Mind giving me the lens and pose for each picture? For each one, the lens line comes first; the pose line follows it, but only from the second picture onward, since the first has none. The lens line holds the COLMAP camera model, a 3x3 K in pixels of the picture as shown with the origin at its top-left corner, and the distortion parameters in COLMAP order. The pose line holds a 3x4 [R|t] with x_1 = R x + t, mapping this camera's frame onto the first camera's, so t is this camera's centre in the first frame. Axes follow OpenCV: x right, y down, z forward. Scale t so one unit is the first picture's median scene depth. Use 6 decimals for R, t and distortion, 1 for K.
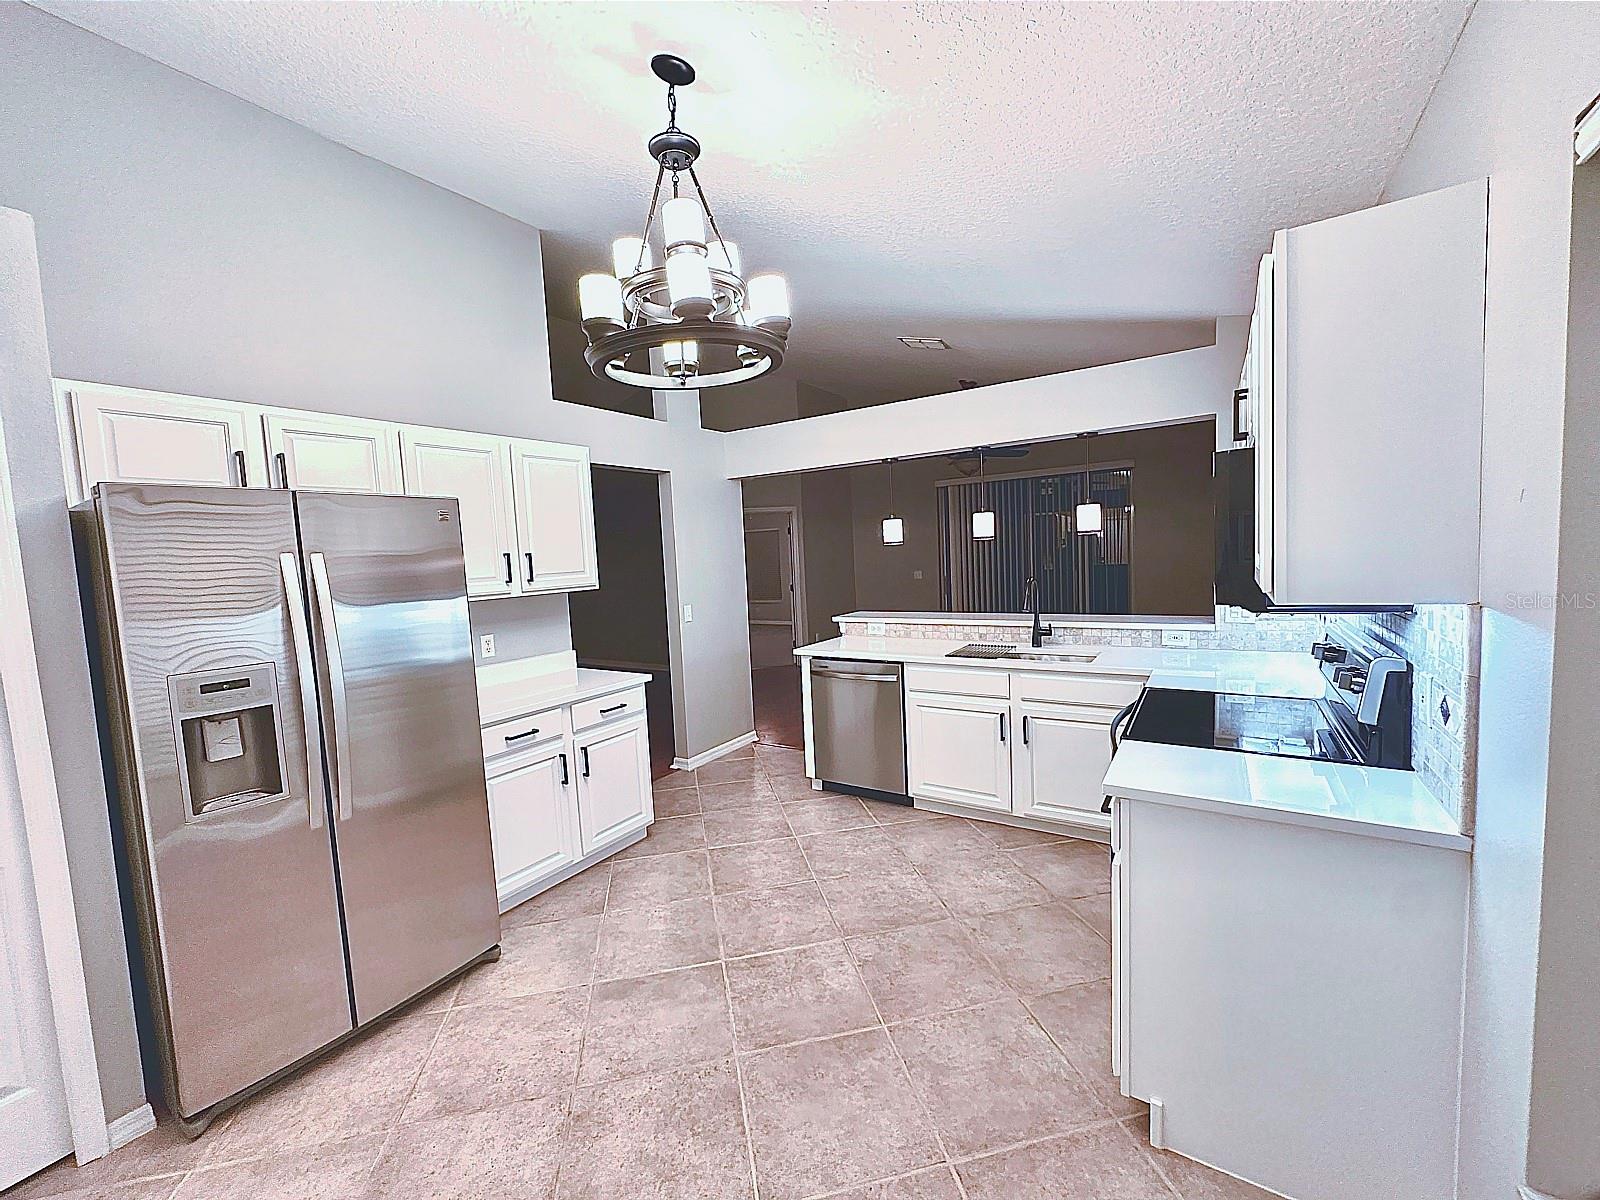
lens RADIAL K [[641.9, 0, 802.3], [0, 641.9, 597.9], [0, 0, 1]] dist [-0.000738, 0.000496]
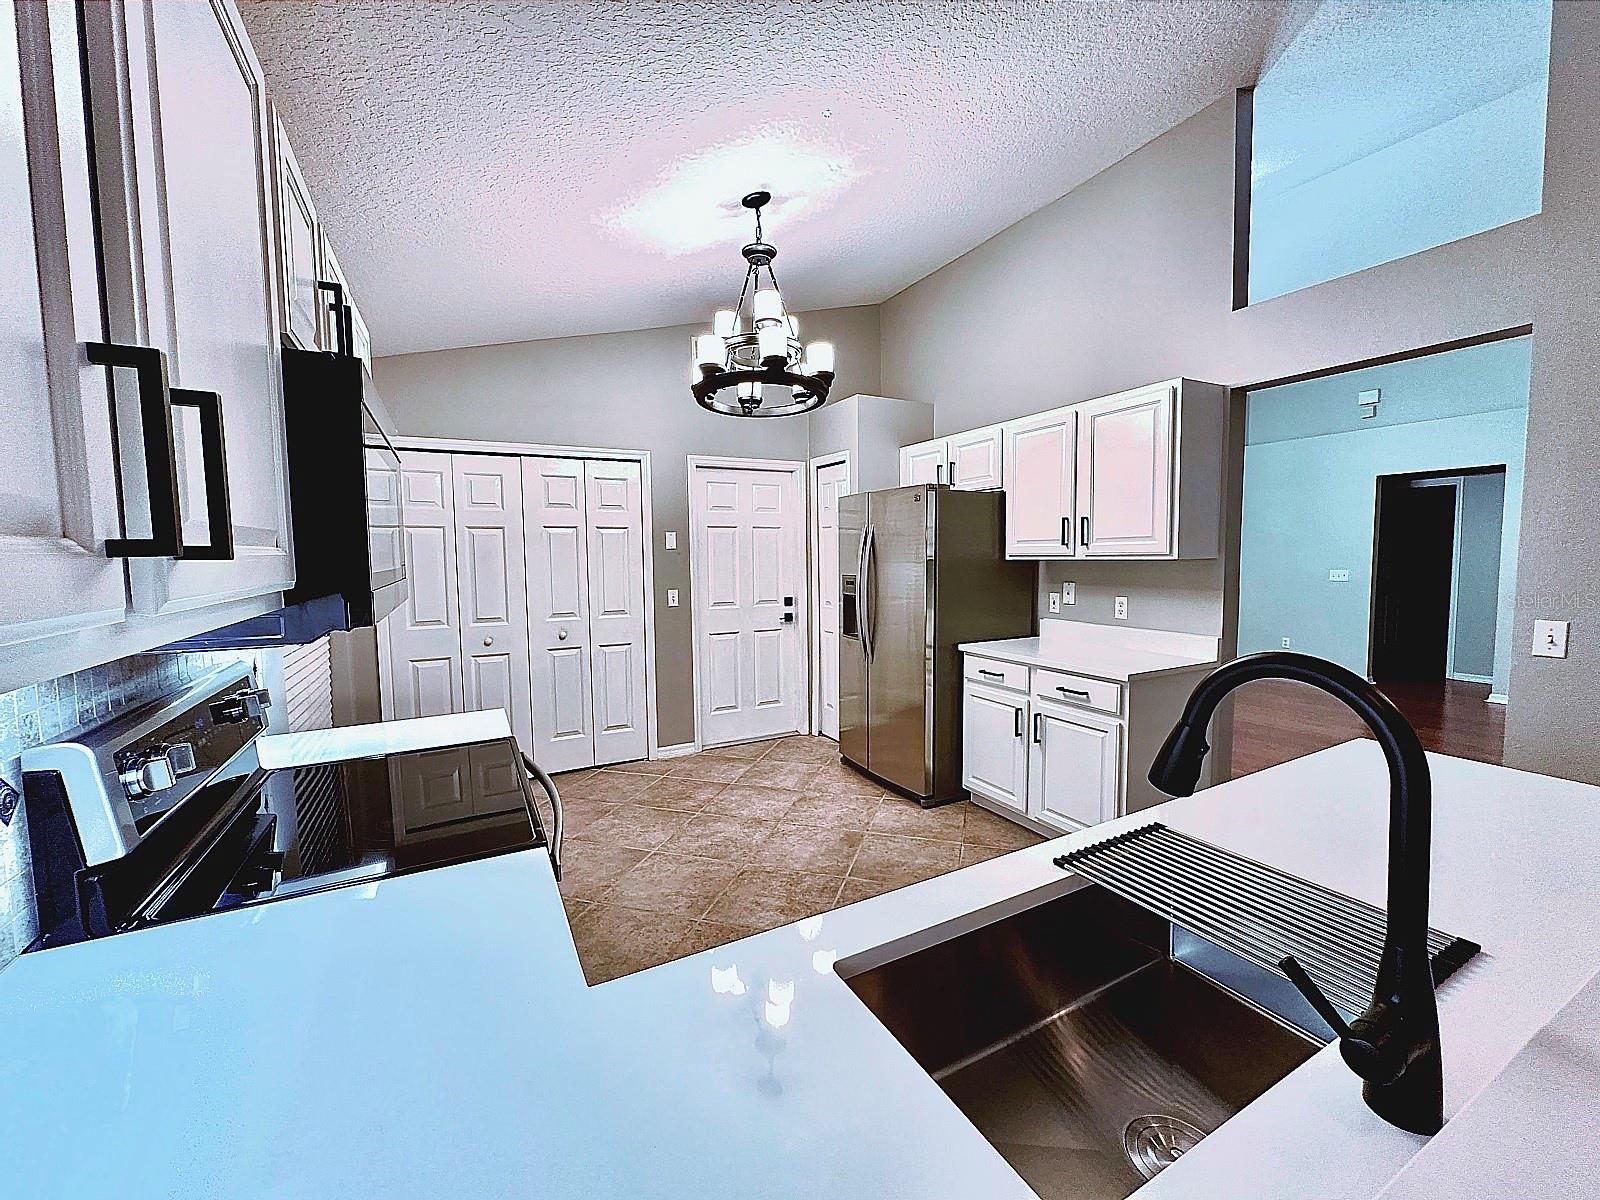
lens RADIAL K [[641.9, 0, 802.3], [0, 641.9, 597.9], [0, 0, 1]] dist [-0.000738, 0.000496]
pose [[-0.489642, 0.115143, -0.864287, 0.845146], [-0.025771, 0.988898, 0.146344, -0.101810], [0.871543, 0.093930, -0.481239, 1.417698]]
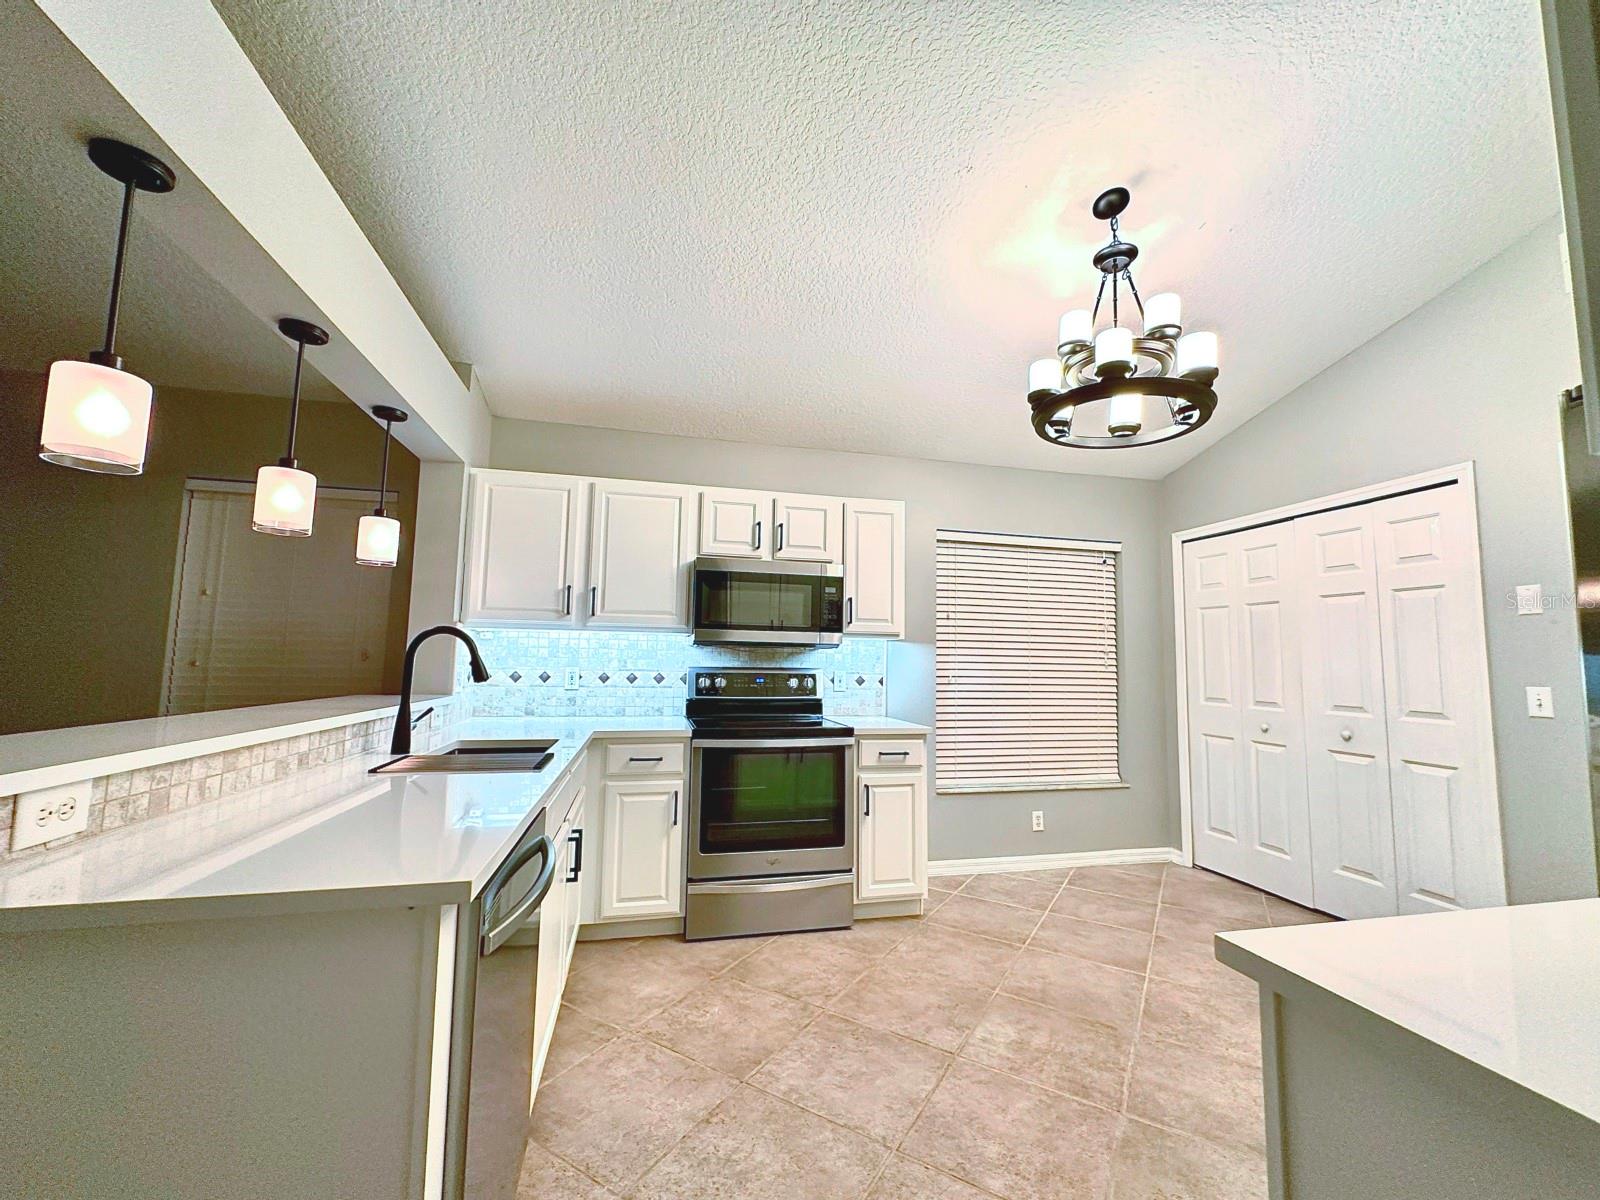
lens RADIAL K [[641.9, 0, 802.3], [0, 641.9, 597.9], [0, 0, 1]] dist [-0.000738, 0.000496]
pose [[-0.721861, 0.102252, 0.684442, -0.412632], [0.064761, 0.994665, -0.080296, 0.016605], [-0.689001, -0.013638, -0.724632, 1.757249]]
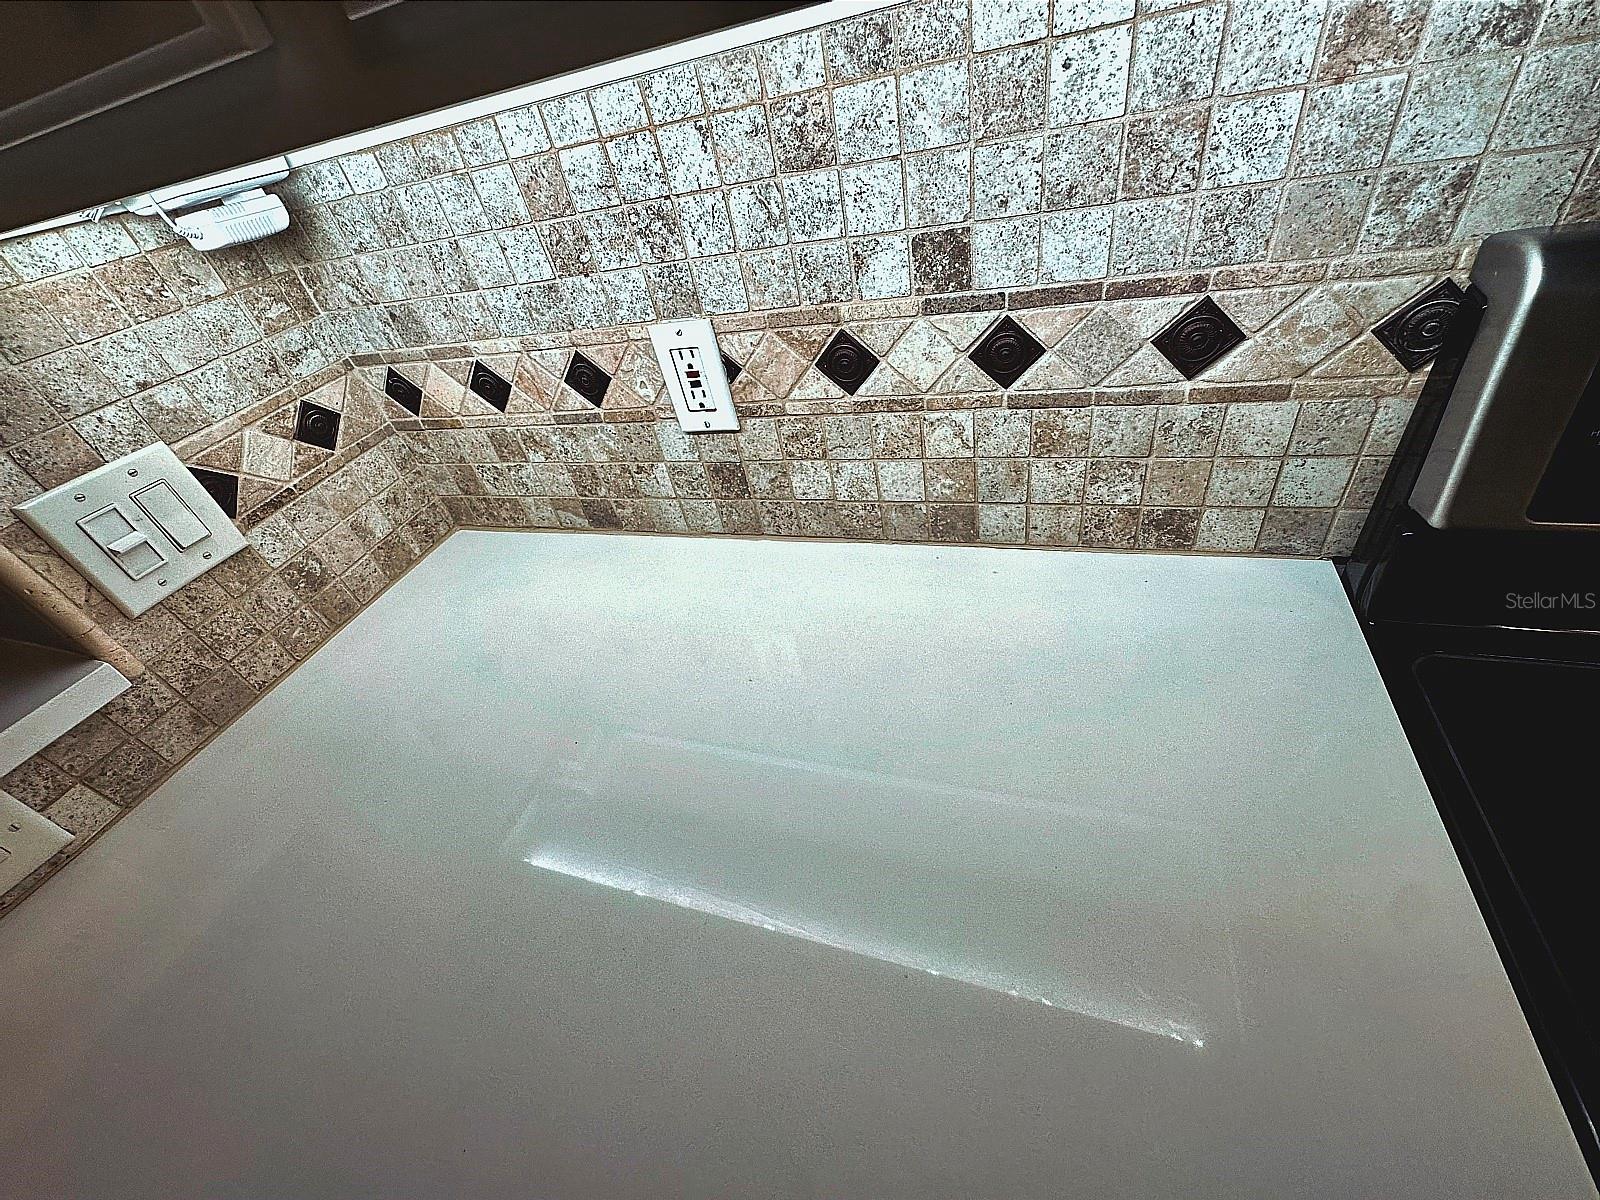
lens RADIAL K [[641.9, 0, 802.3], [0, 641.9, 597.9], [0, 0, 1]] dist [-0.000738, 0.000496]
pose [[-0.230708, -0.546538, 0.805028, 0.624498], [0.260740, 0.762365, 0.592296, -0.031326], [-0.937437, 0.346550, -0.033379, 1.098417]]
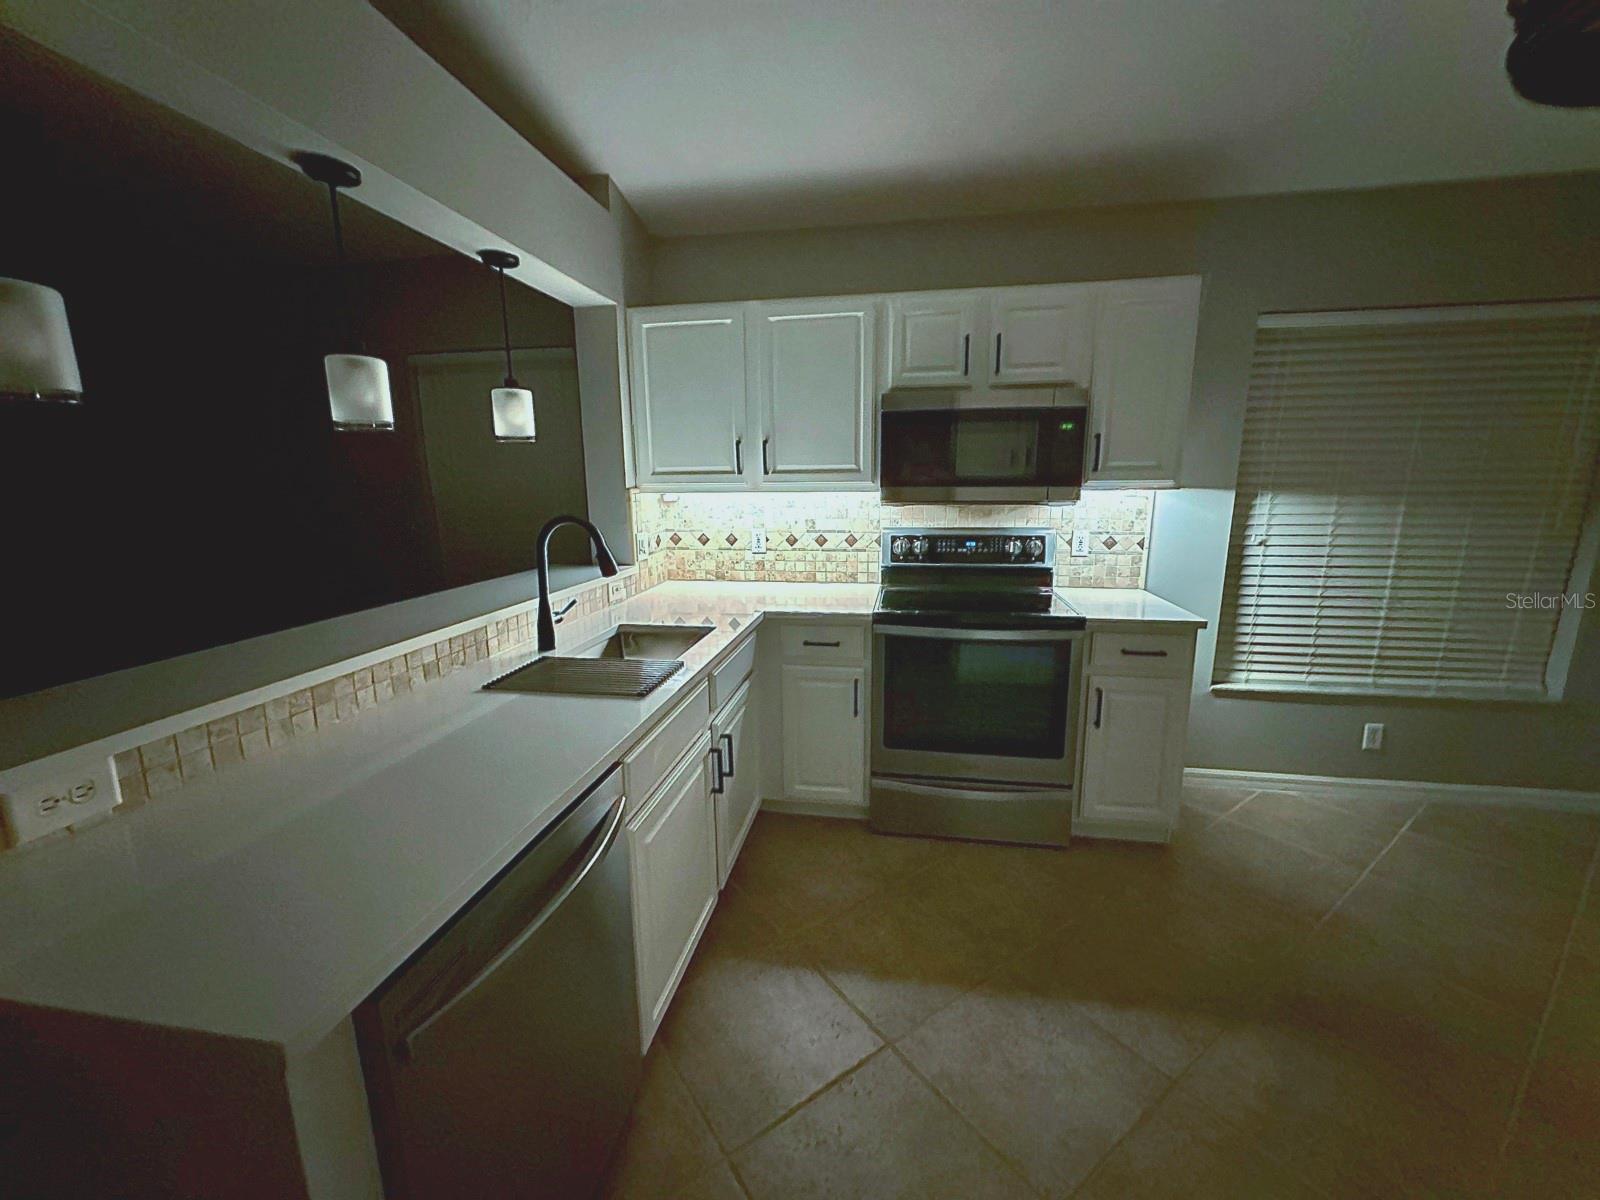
lens RADIAL K [[641.9, 0, 802.3], [0, 641.9, 597.9], [0, 0, 1]] dist [-0.000738, 0.000496]
pose [[-0.394584, -0.123692, 0.910497, -0.295672], [0.092153, 0.980575, 0.173149, -0.055075], [-0.914227, 0.152227, -0.375520, 1.511613]]
